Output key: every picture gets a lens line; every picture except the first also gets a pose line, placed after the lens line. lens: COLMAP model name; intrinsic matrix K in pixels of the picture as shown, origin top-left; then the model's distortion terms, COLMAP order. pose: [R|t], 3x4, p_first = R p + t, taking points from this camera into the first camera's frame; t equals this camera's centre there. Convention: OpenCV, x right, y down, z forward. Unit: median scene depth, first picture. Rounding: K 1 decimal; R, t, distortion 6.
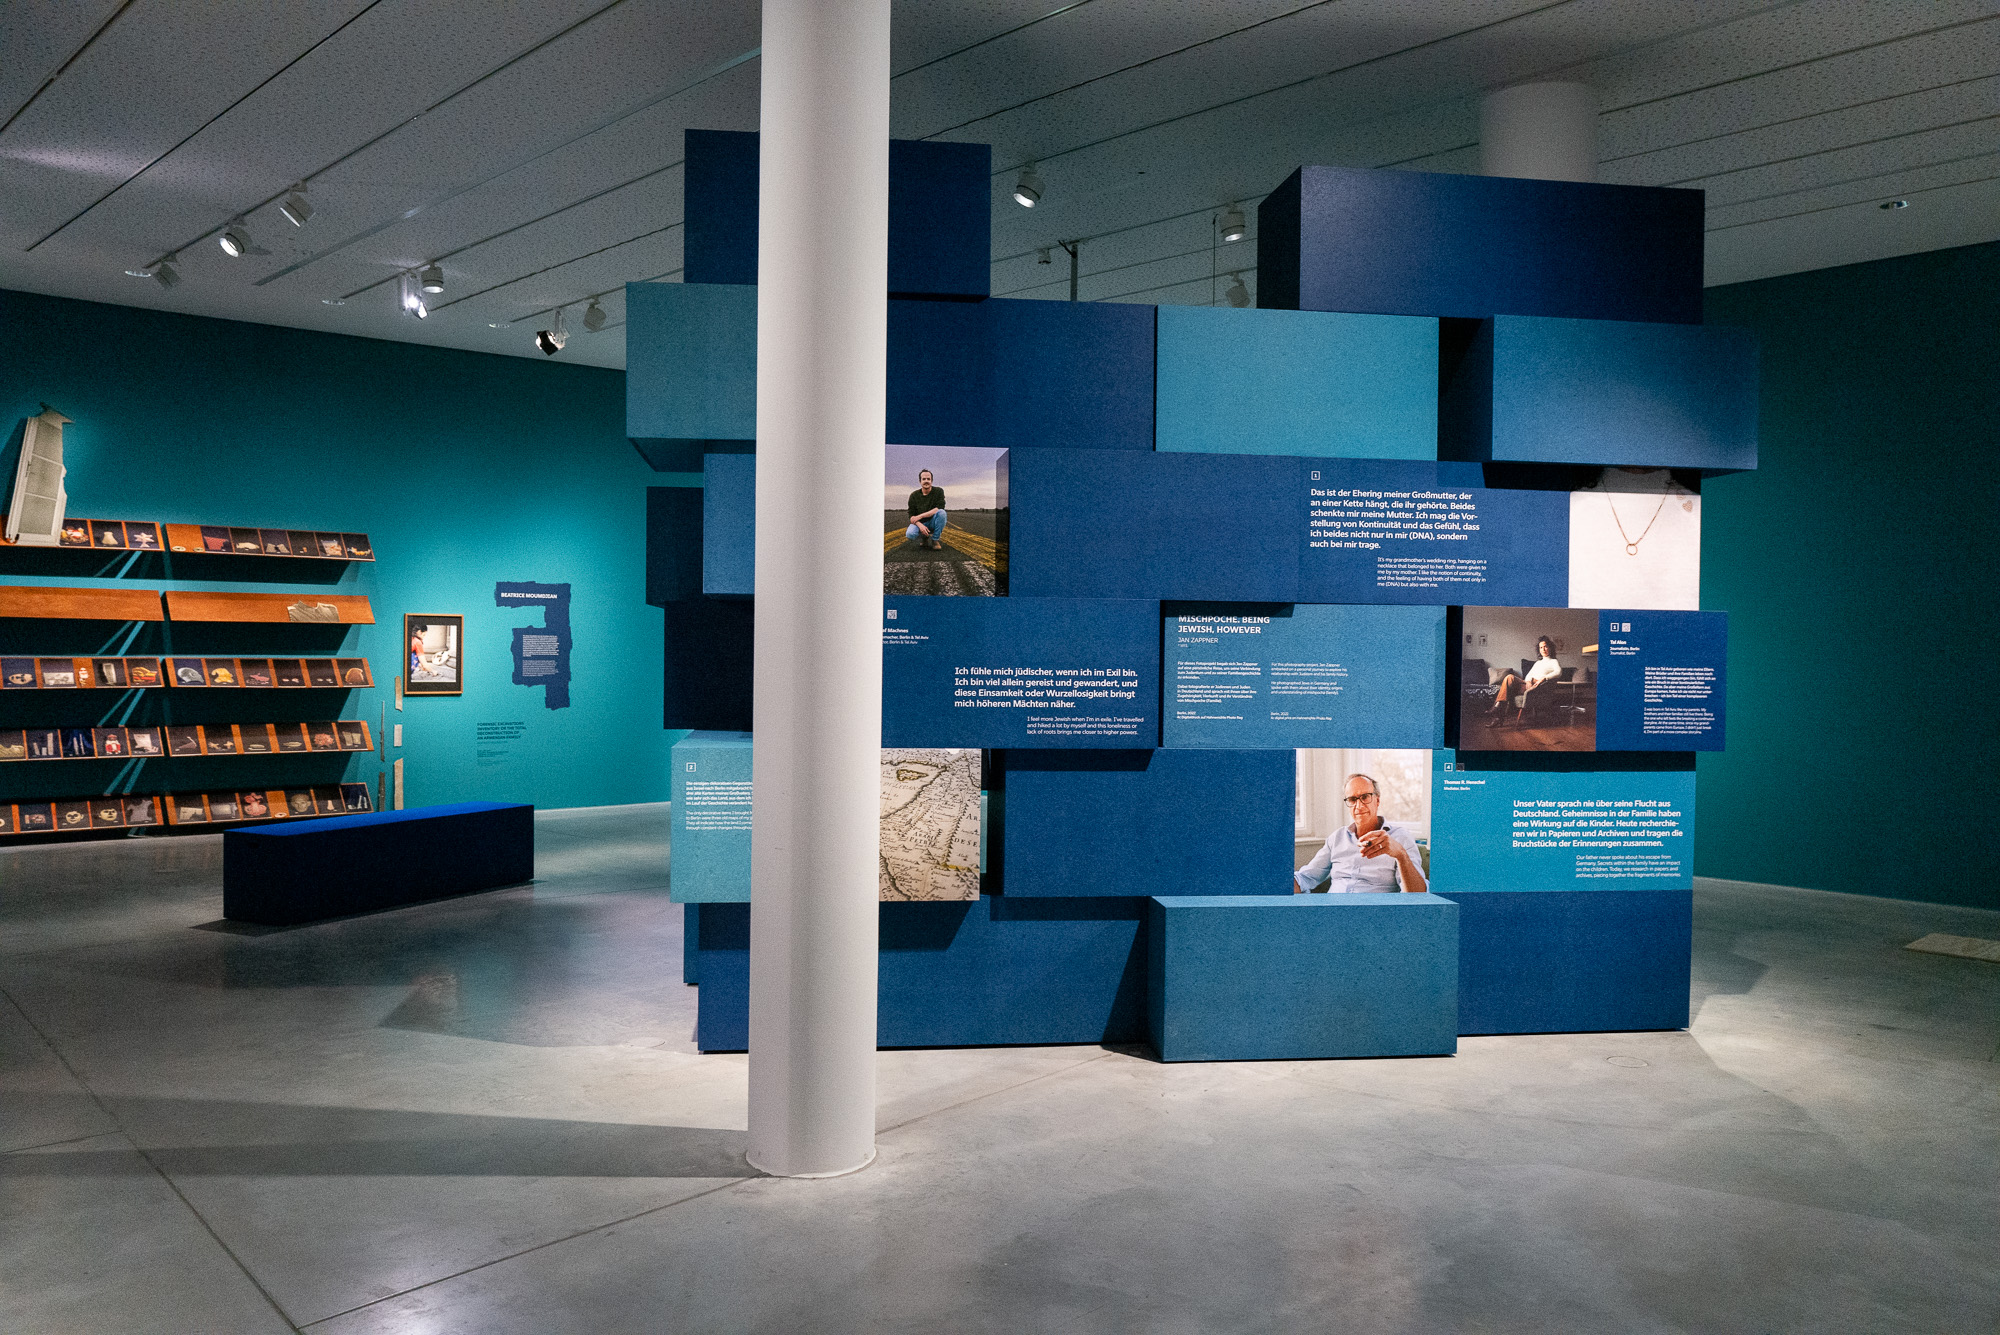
lens RADIAL K [[1505.0, 0, 1011.5], [0, 1505.0, 663.4], [0, 0, 1]] dist [-0.028374, -0.001902]
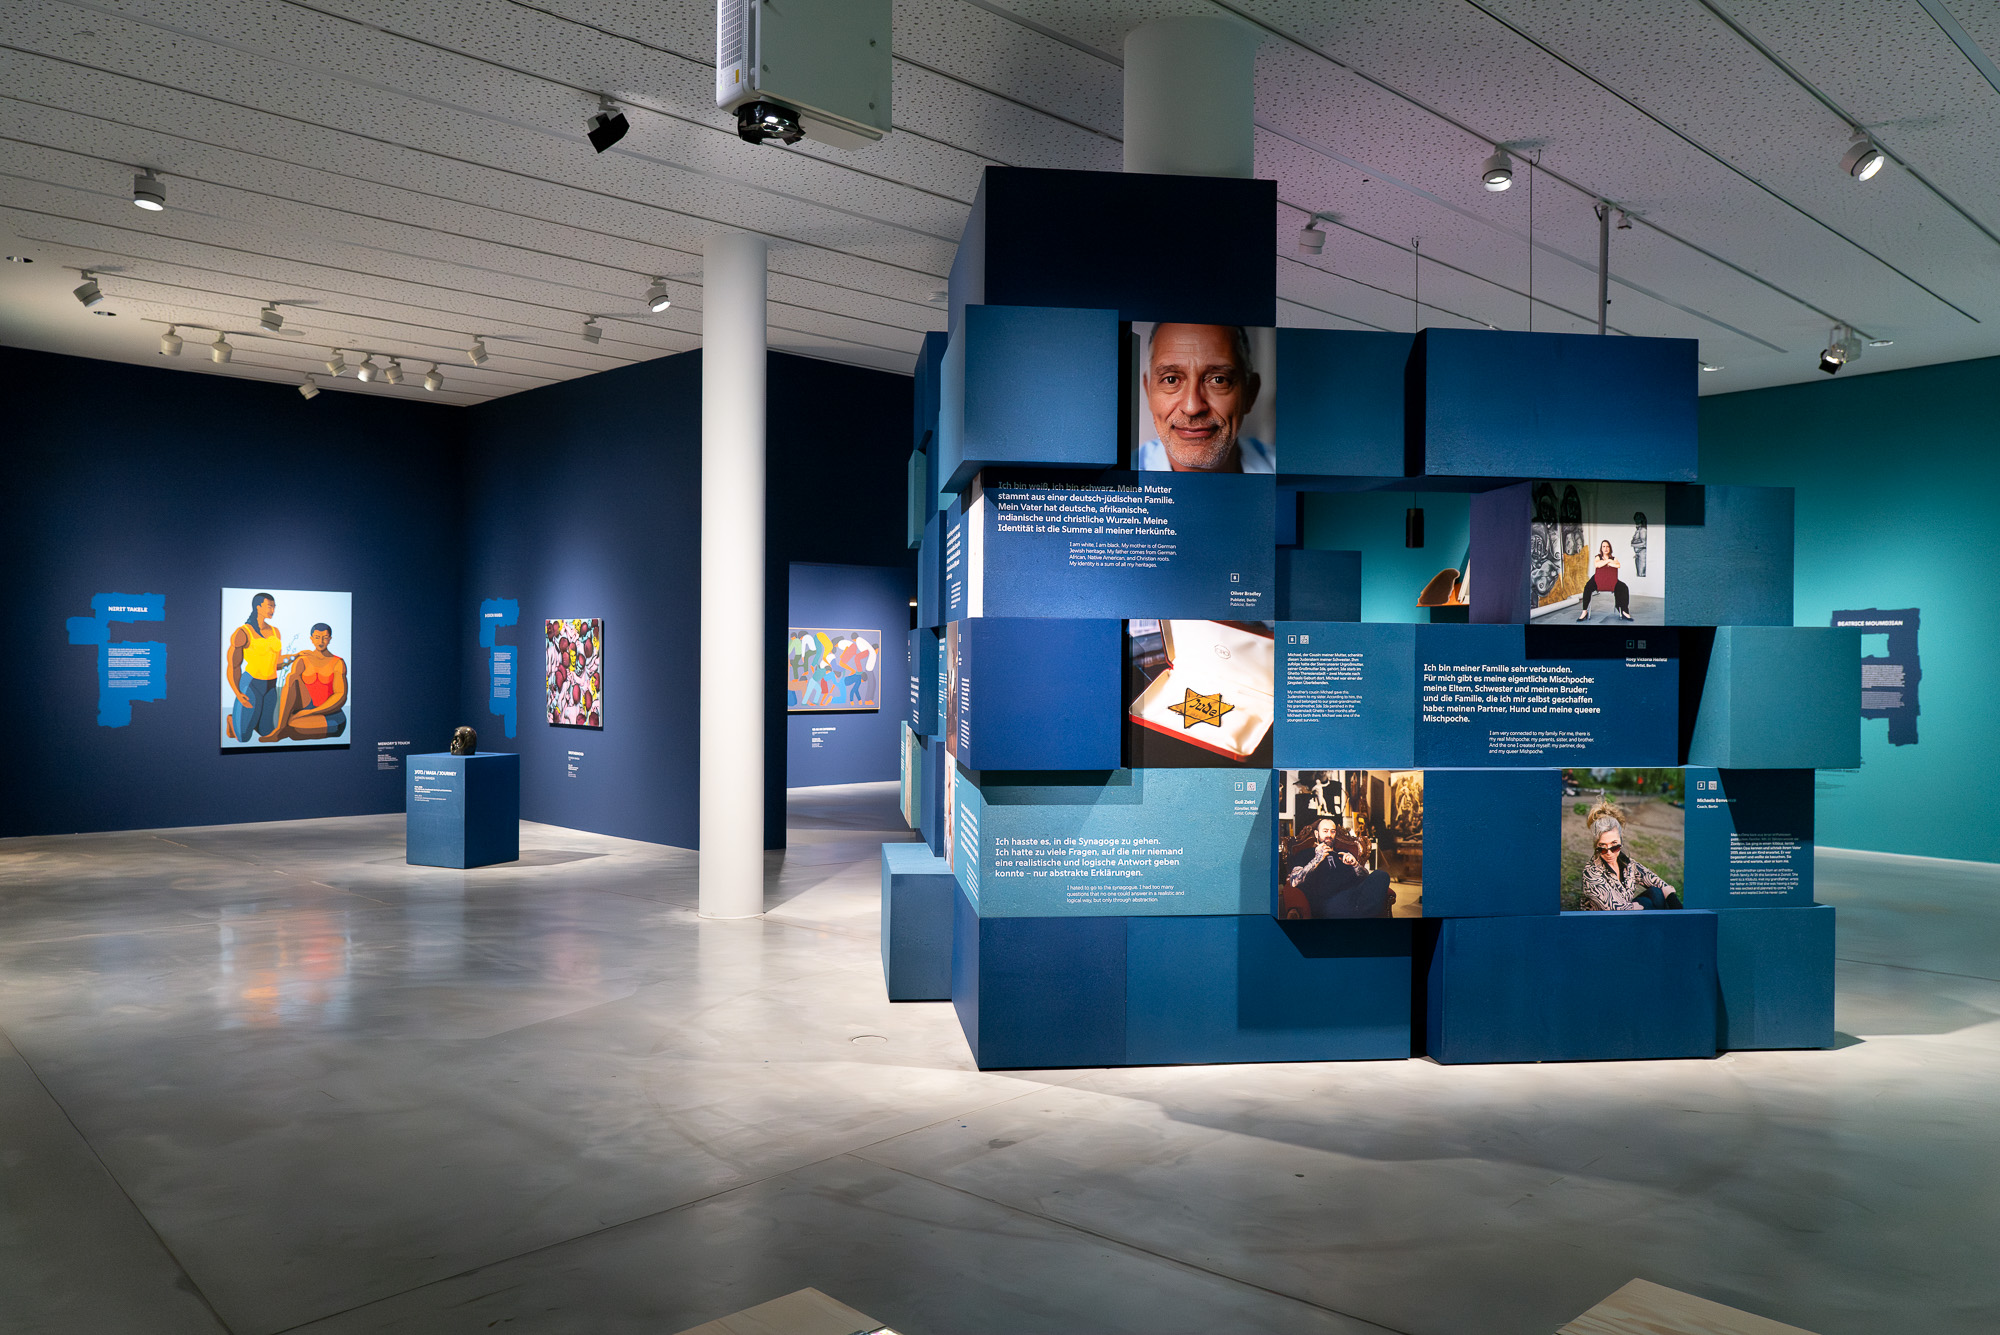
lens RADIAL K [[1505.0, 0, 1011.5], [0, 1505.0, 663.4], [0, 0, 1]] dist [-0.028374, -0.001902]
pose [[-0.007225, -0.008768, -0.999935, 1.023507], [-0.025934, 0.999627, -0.008578, 0.003891], [0.999638, 0.025871, -0.007449, 0.665025]]
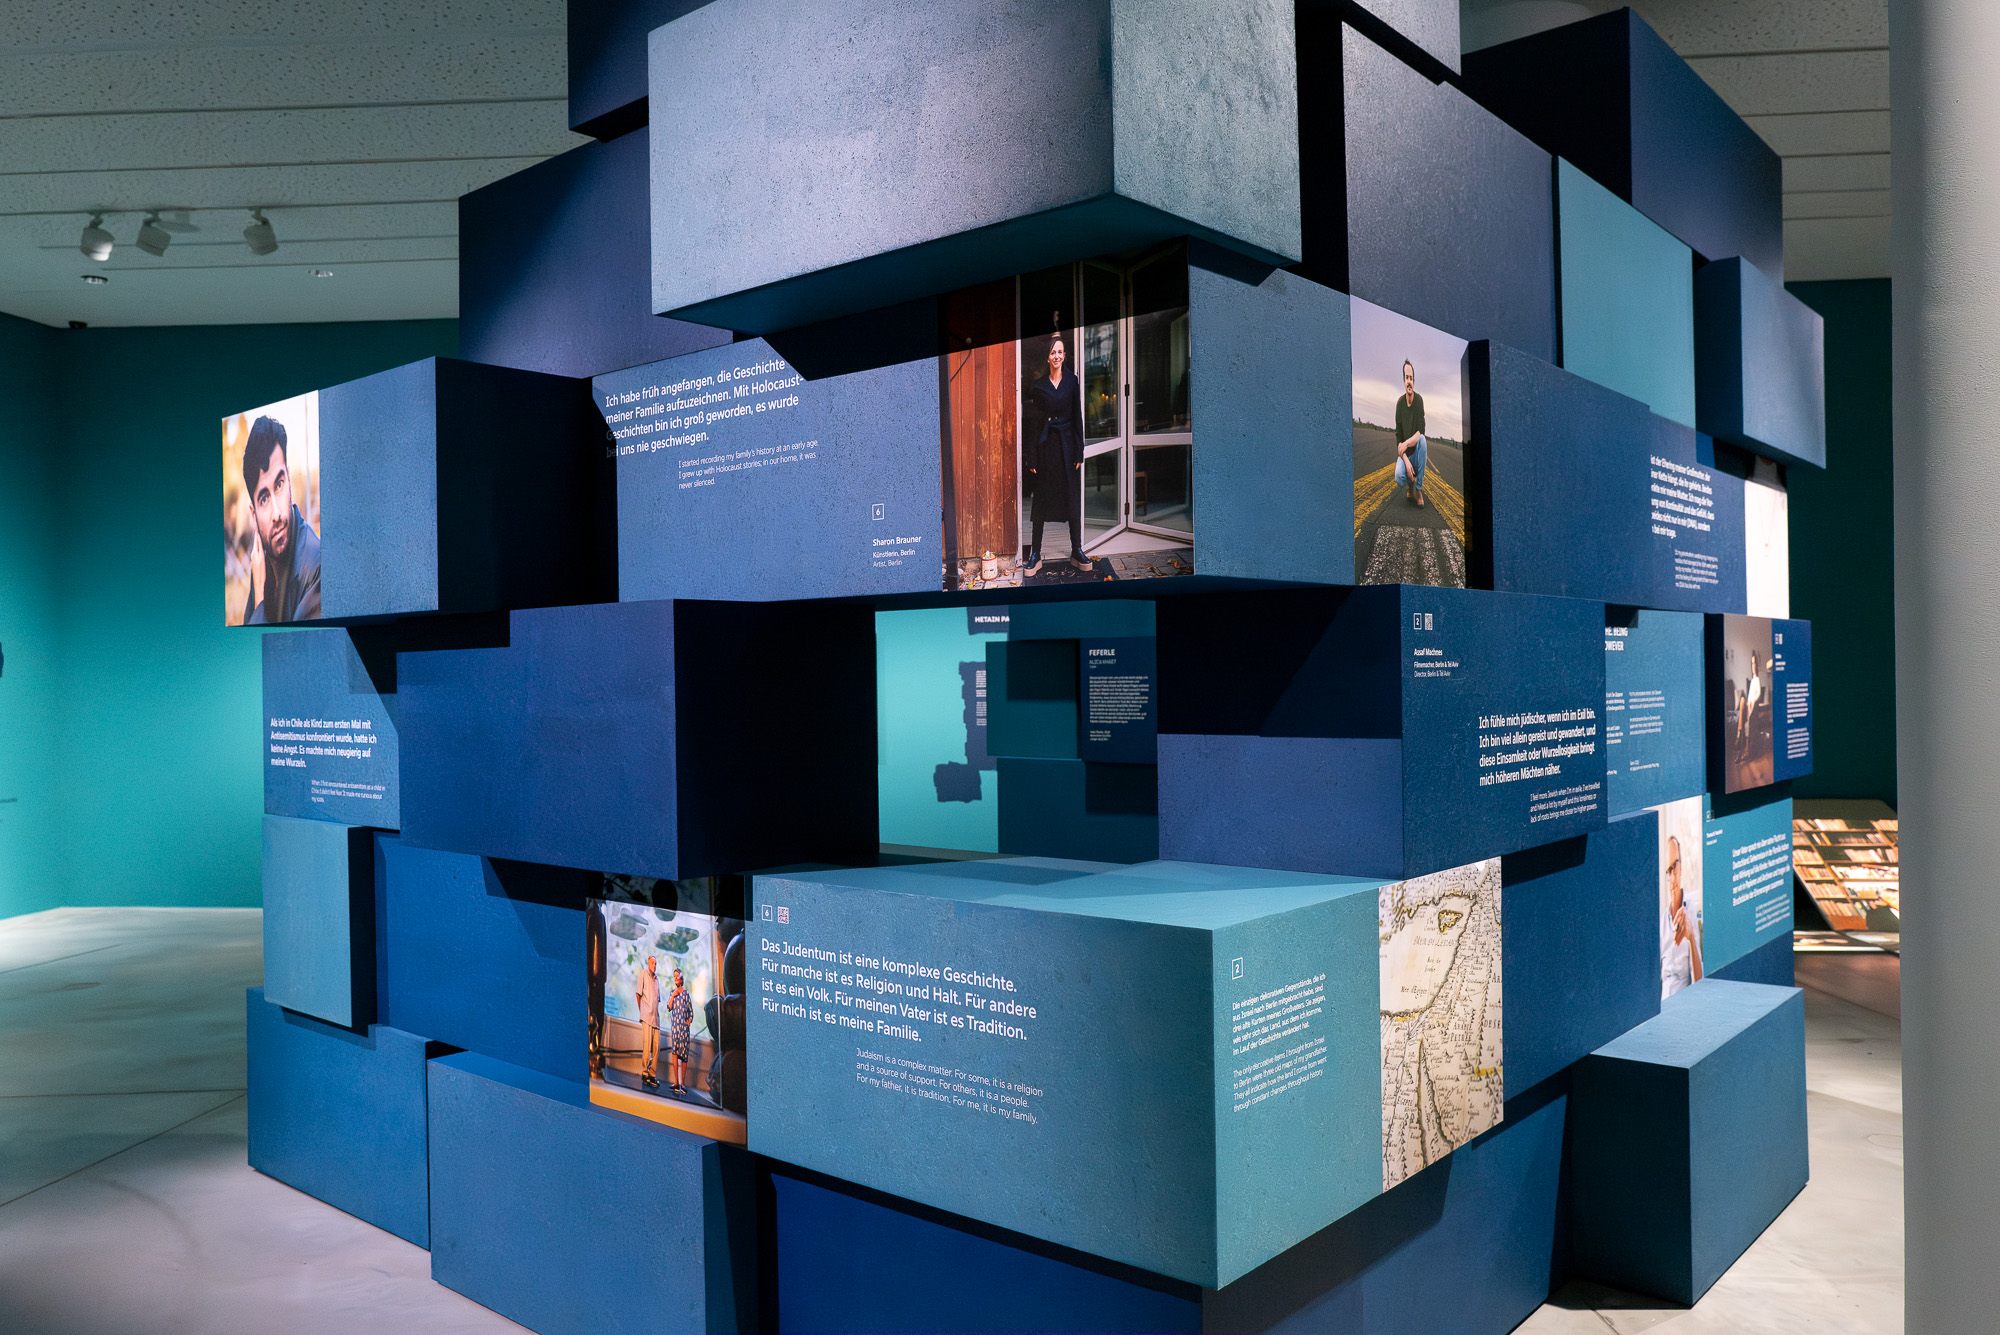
lens RADIAL K [[1505.0, 0, 1011.5], [0, 1505.0, 663.4], [0, 0, 1]] dist [-0.028374, -0.001902]
pose [[0.736883, -0.018077, 0.675779, -0.516087], [0.033177, 0.999405, -0.009443, -0.016663], [-0.675206, 0.029379, 0.737044, 0.667344]]
